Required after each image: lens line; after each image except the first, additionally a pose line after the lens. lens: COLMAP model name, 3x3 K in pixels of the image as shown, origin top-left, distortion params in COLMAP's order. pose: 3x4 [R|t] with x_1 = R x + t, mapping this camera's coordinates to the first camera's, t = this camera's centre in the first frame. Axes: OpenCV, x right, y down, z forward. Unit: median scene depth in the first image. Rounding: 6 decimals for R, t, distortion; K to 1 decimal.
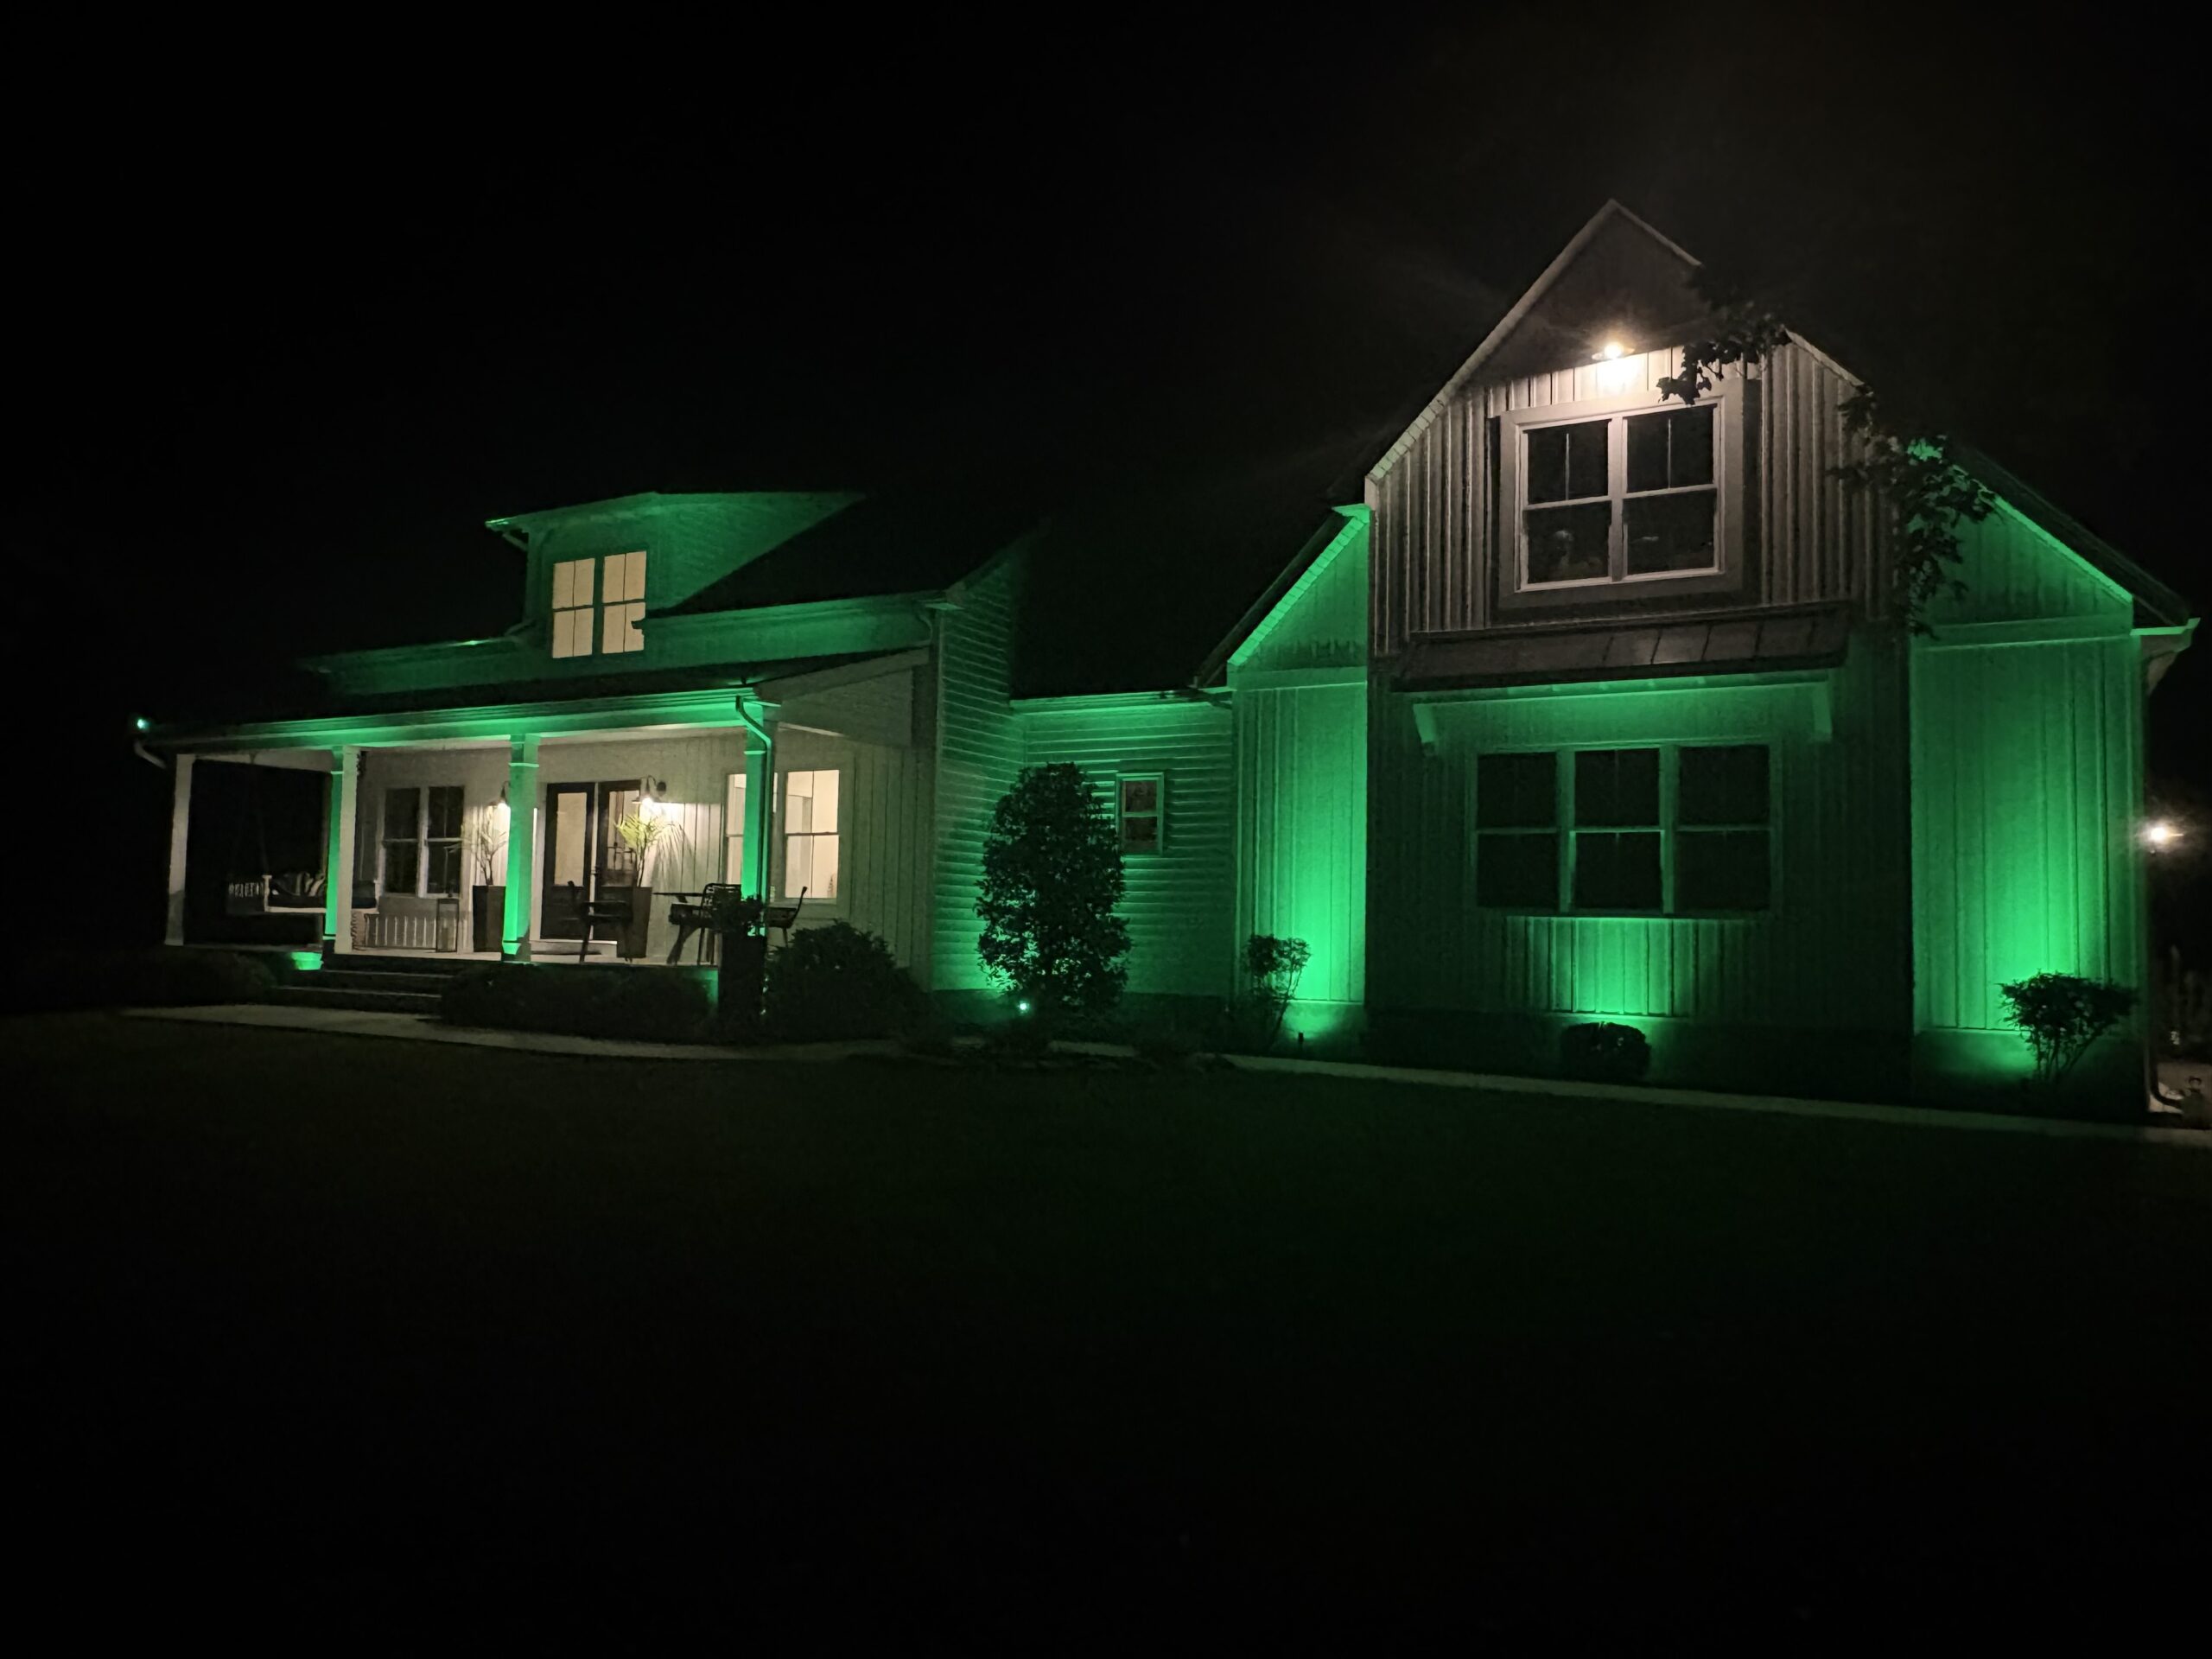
lens RADIAL K [[1602.3, 0, 1096.4], [0, 1602.3, 834.8], [0, 0, 1]] dist [-0.007263, 0.025477]
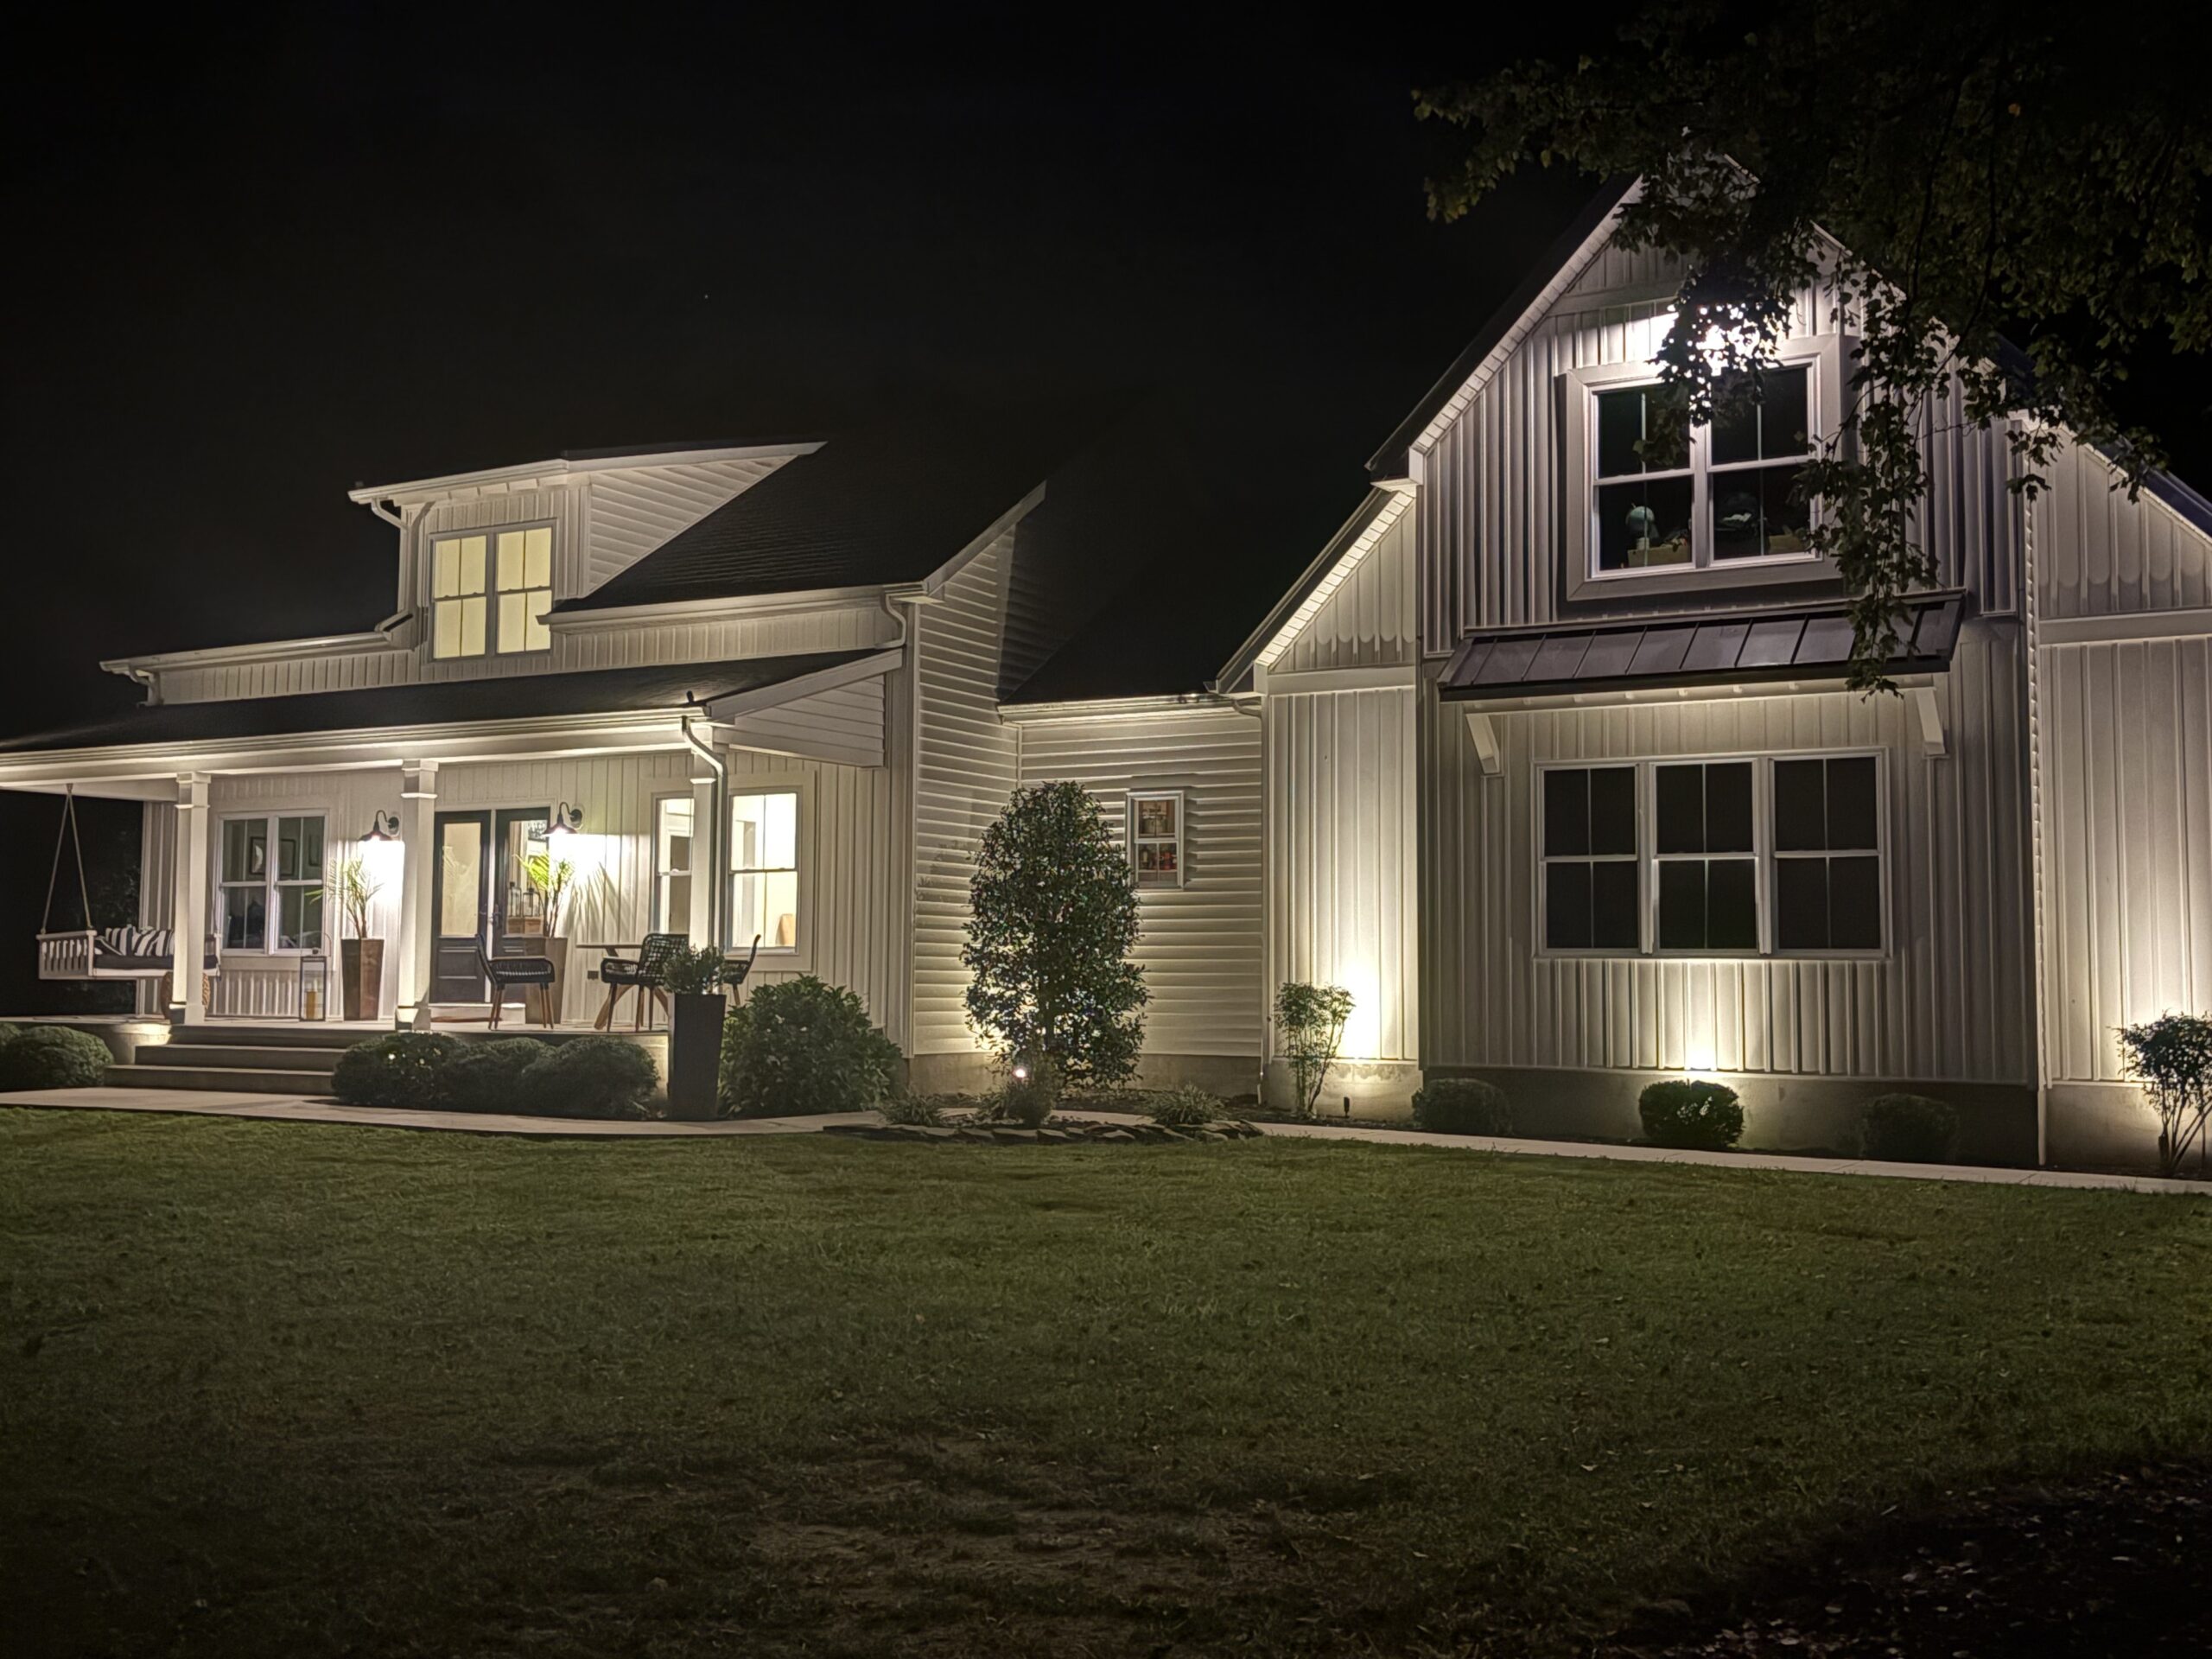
lens RADIAL K [[2283.2, 0, 1102.5], [0, 2283.2, 814.5], [0, 0, 1]] dist [0.063317, 0.000000]
pose [[0.999862, -0.015961, -0.004619, 0.006050], [0.015908, 0.999808, -0.011438, -0.016015], [0.004801, 0.011363, 0.999924, -0.226485]]
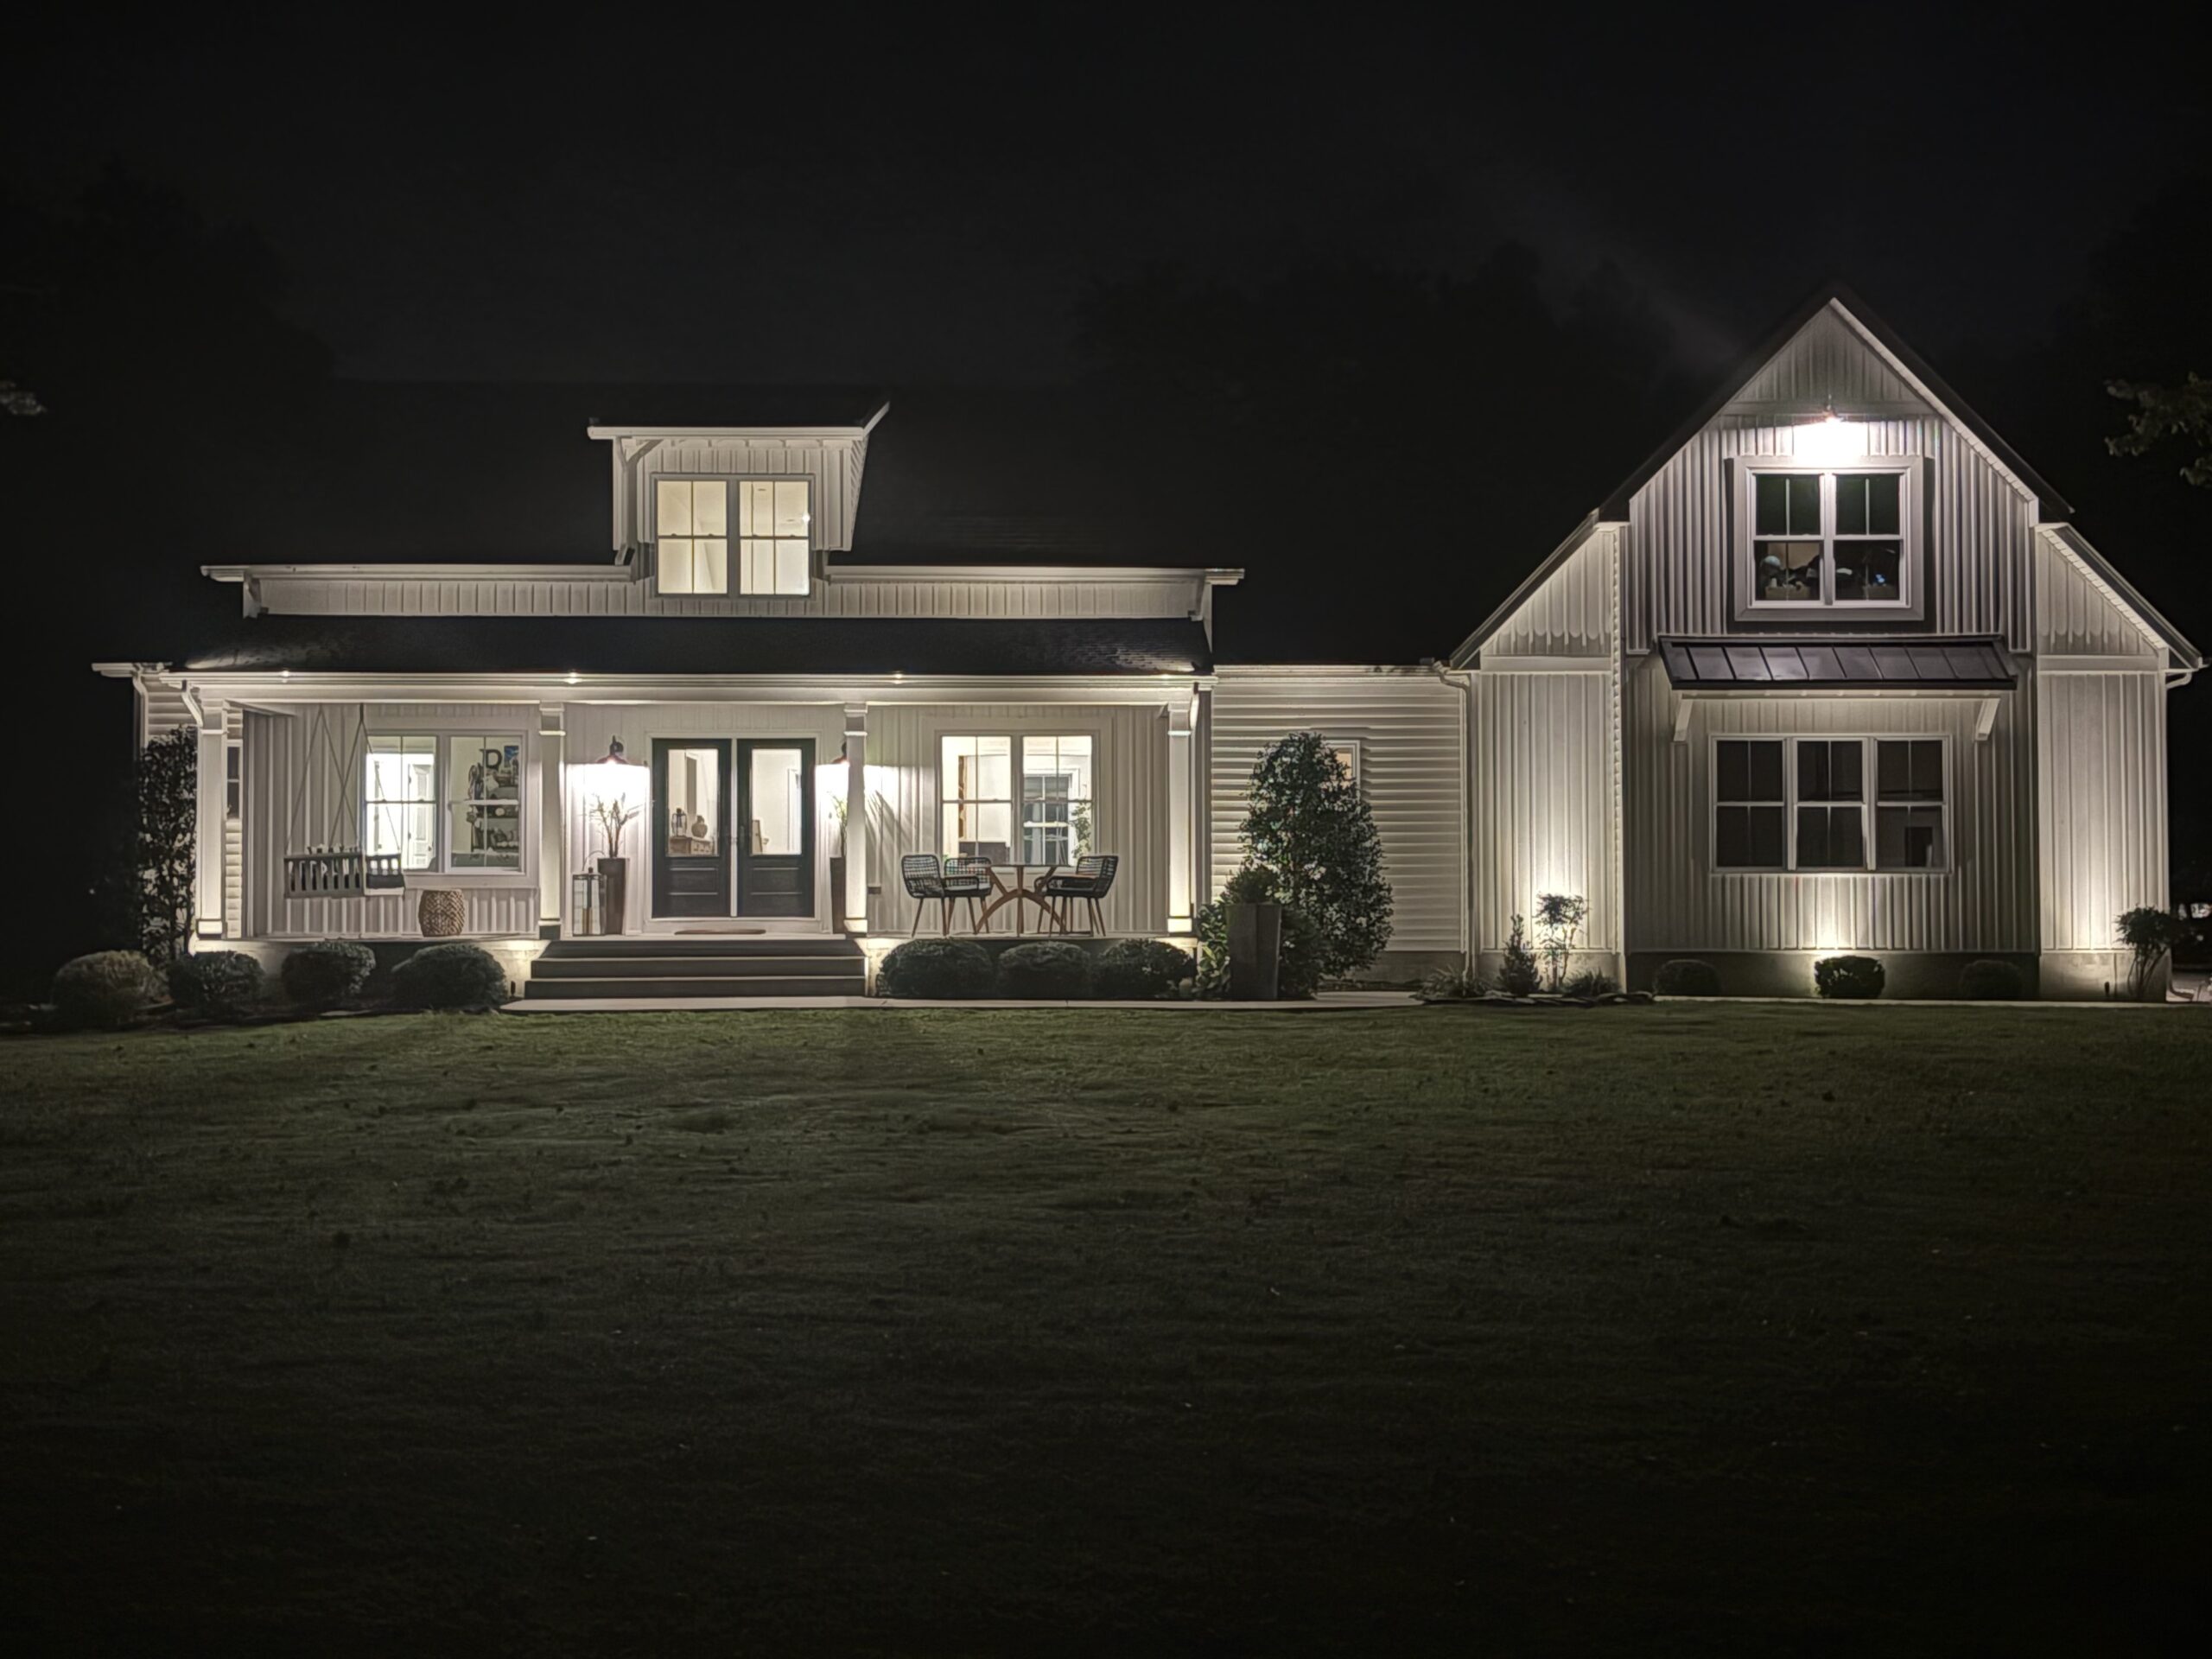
lens RADIAL K [[2688.1, 0, 1111.1], [0, 2688.1, 824.7], [0, 0, 1]] dist [0.033614, 0.000000]
pose [[0.859547, -0.010746, 0.510944, -1.187044], [-0.010897, 0.999166, 0.039346, -0.061216], [-0.510941, -0.039387, 0.858713, -0.509720]]
